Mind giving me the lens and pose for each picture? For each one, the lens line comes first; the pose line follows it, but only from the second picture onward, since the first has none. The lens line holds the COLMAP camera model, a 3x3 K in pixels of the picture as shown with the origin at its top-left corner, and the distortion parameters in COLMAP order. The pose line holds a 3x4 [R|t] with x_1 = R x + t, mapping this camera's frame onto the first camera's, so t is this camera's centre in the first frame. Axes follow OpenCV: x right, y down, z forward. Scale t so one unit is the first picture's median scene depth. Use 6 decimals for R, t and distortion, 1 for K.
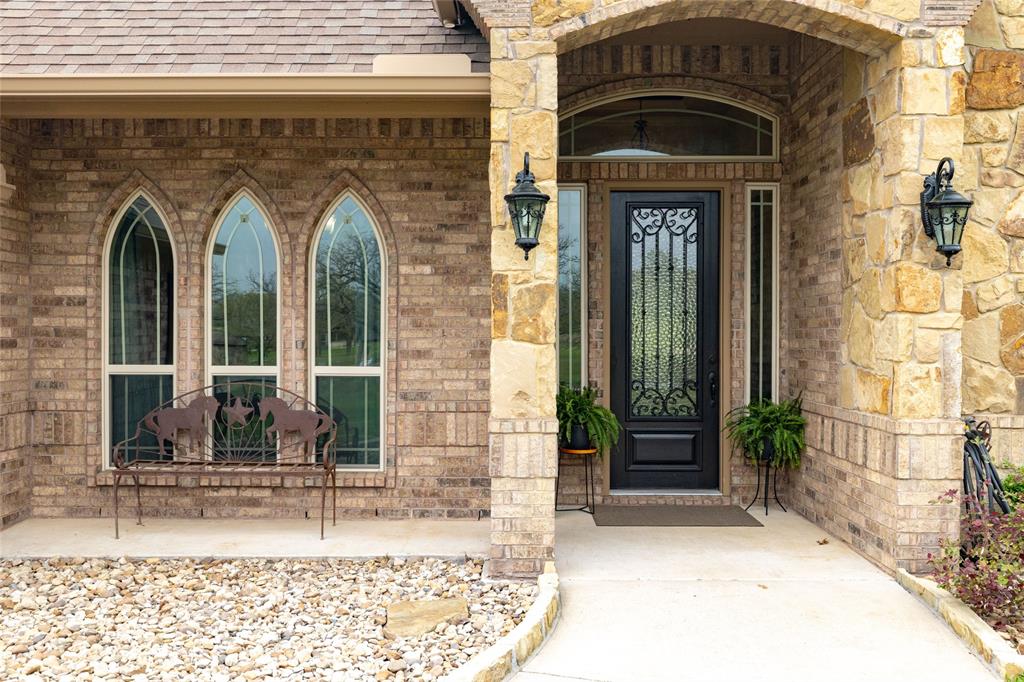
lens RADIAL K [[1016.2, 0, 510.5], [0, 1016.2, 342.7], [0, 0, 1]] dist [0.021809, 0.000000]
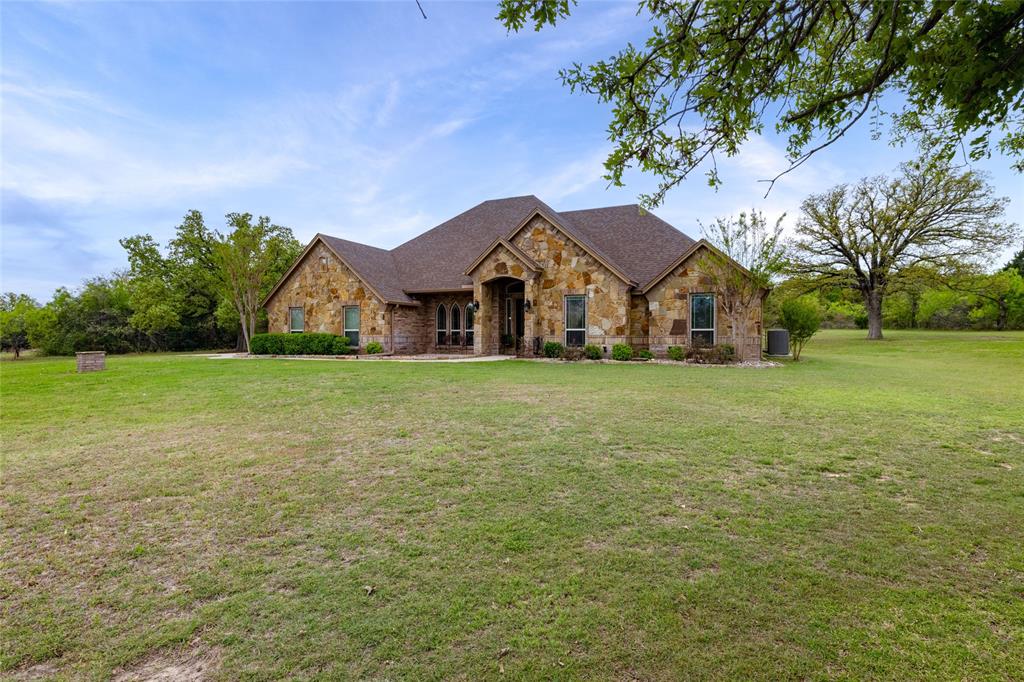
lens RADIAL K [[511.8, 0, 510.8], [0, 511.8, 336.8], [0, 0, 1]] dist [-0.000122, 0.000002]
pose [[0.908104, -0.002125, -0.418740, 1.392125], [0.005128, 0.999969, 0.006047, 0.050946], [0.418714, -0.007639, 0.908086, -1.755861]]
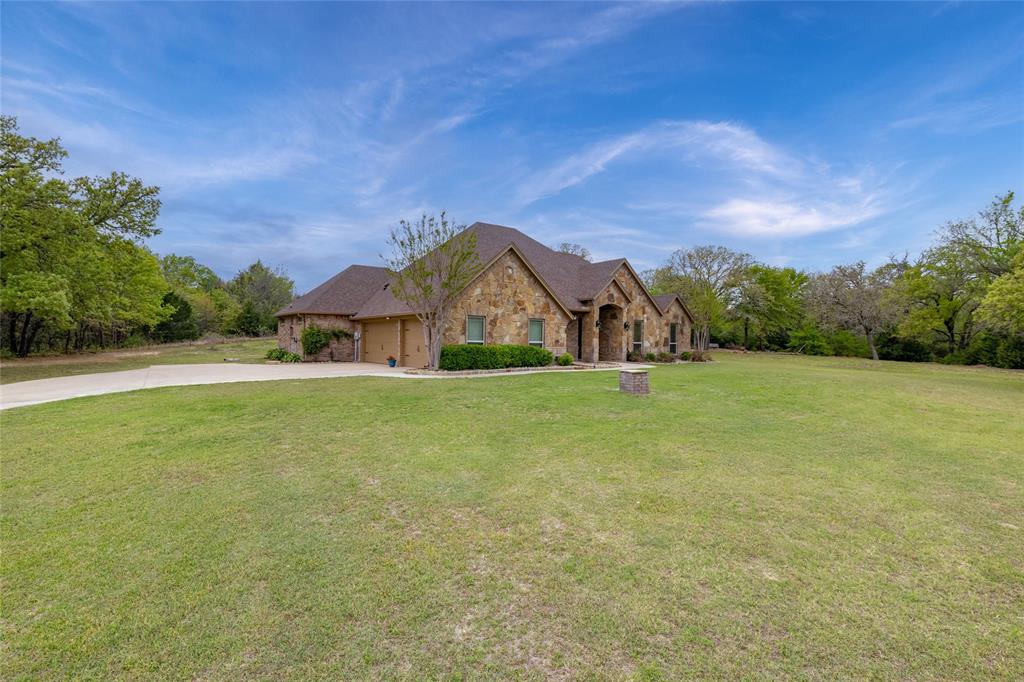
lens RADIAL K [[502.1, 0, 514.5], [0, 502.1, 343.3], [0, 0, 1]] dist [-0.001751, -0.000247]
pose [[0.799134, 0.000784, 0.601152, -2.696017], [-0.006603, 0.999950, 0.007473, 0.010203], [-0.601116, -0.009941, 0.799100, -1.804360]]
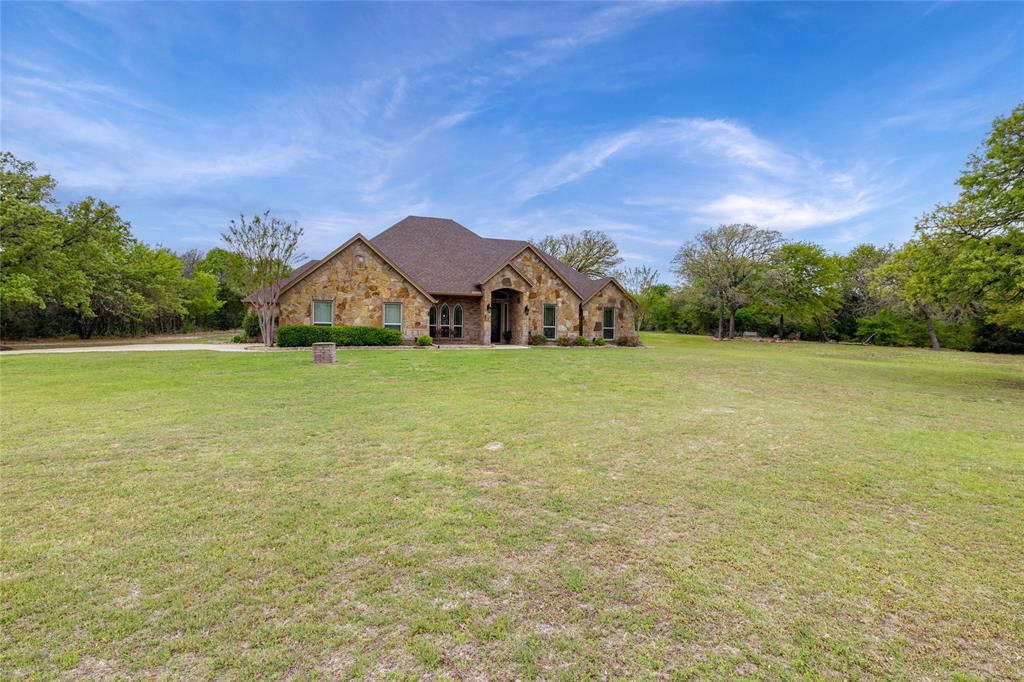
lens RADIAL K [[502.1, 0, 511.1], [0, 502.1, 341.0], [0, 0, 1]] dist [-0.001751, -0.000247]
pose [[0.933333, -0.000682, 0.359012, -1.193890], [-0.006575, 0.999798, 0.018992, 0.070437], [-0.358953, -0.020087, 0.933140, -2.841423]]
